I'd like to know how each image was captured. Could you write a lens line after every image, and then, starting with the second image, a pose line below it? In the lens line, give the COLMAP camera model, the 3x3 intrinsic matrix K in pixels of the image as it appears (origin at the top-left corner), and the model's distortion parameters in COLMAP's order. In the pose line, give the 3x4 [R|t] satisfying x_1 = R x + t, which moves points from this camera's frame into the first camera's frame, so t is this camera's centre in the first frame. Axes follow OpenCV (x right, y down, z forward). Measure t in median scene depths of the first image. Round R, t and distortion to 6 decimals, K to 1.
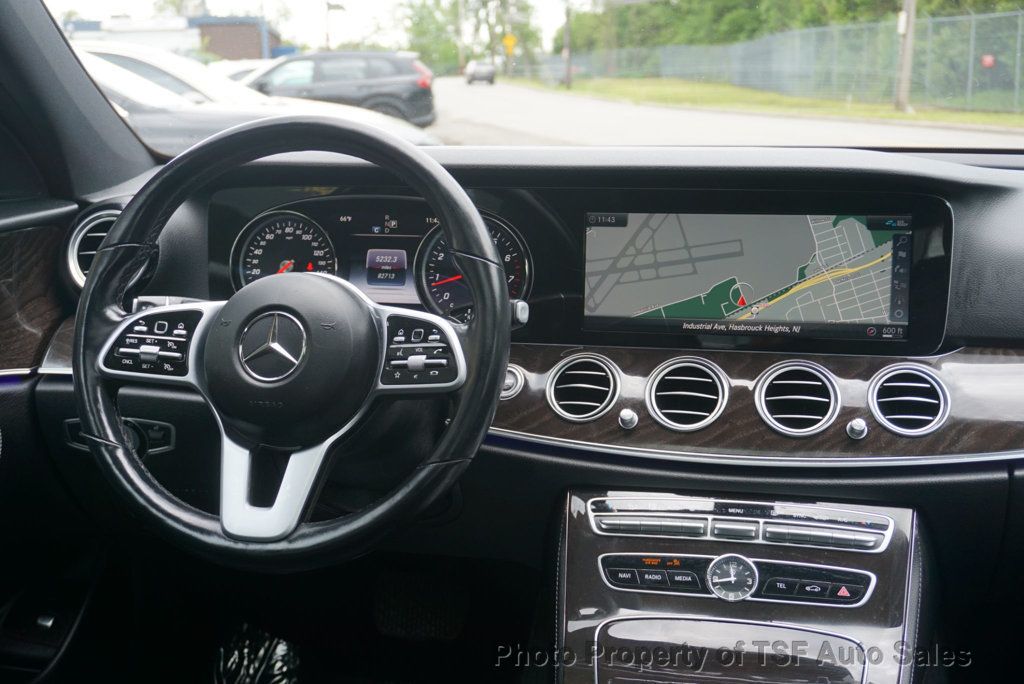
lens RADIAL K [[1286.1, 0, 499.9], [0, 1286.1, 351.3], [0, 0, 1]] dist [0.012791, 0.000000]
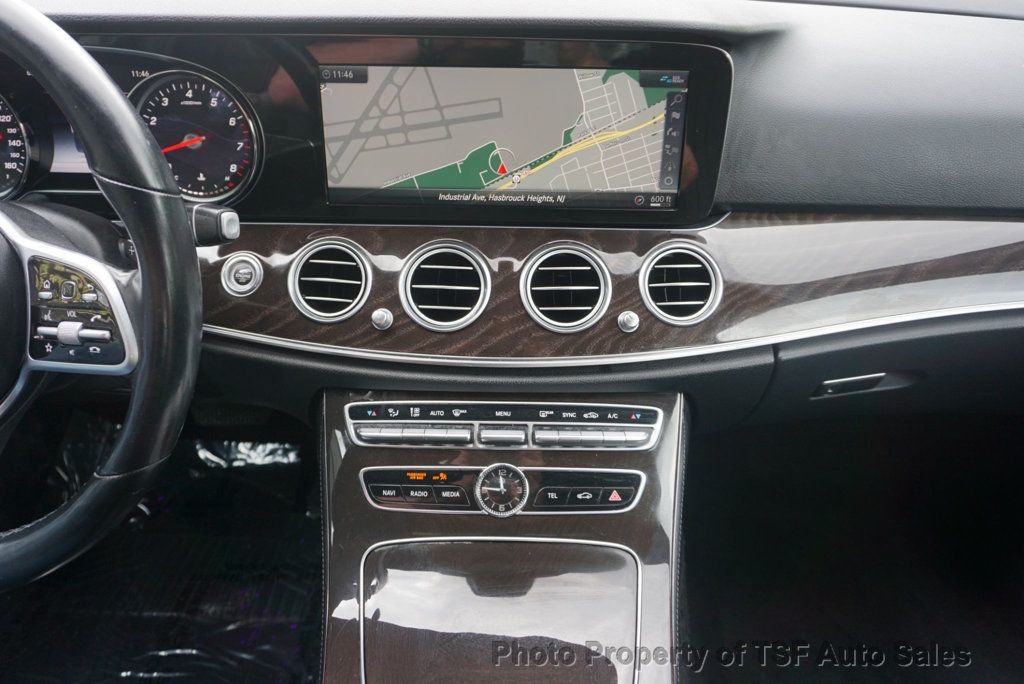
lens RADIAL K [[737.7, 0, 502.4], [0, 737.7, 336.9], [0, 0, 1]] dist [-0.043330, 0.024238]
pose [[0.978406, -0.091584, 0.185295, 0.083797], [0.022812, 0.938847, 0.343578, -0.107708], [-0.205430, -0.331932, 0.920663, 0.496783]]
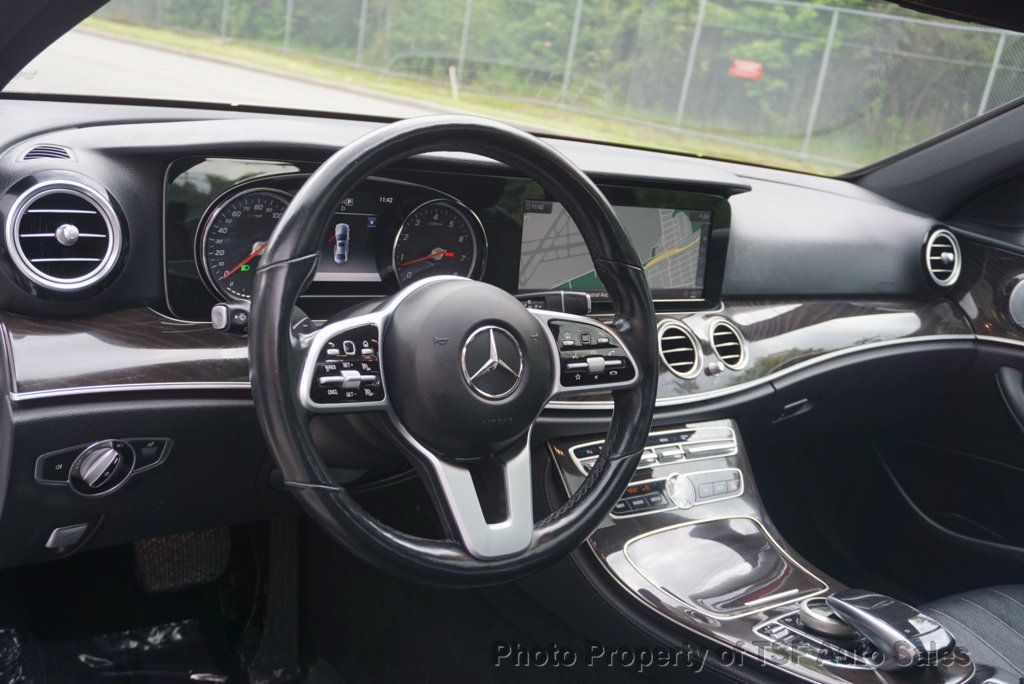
lens RADIAL K [[1011.1, 0, 505.9], [0, 1011.1, 345.8], [0, 0, 1]] dist [-0.010523, 0.000000]
pose [[0.657038, -0.096744, 0.747624, -0.657976], [-0.011846, 0.990284, 0.138555, -0.108765], [-0.753764, -0.099892, 0.649508, 0.432480]]
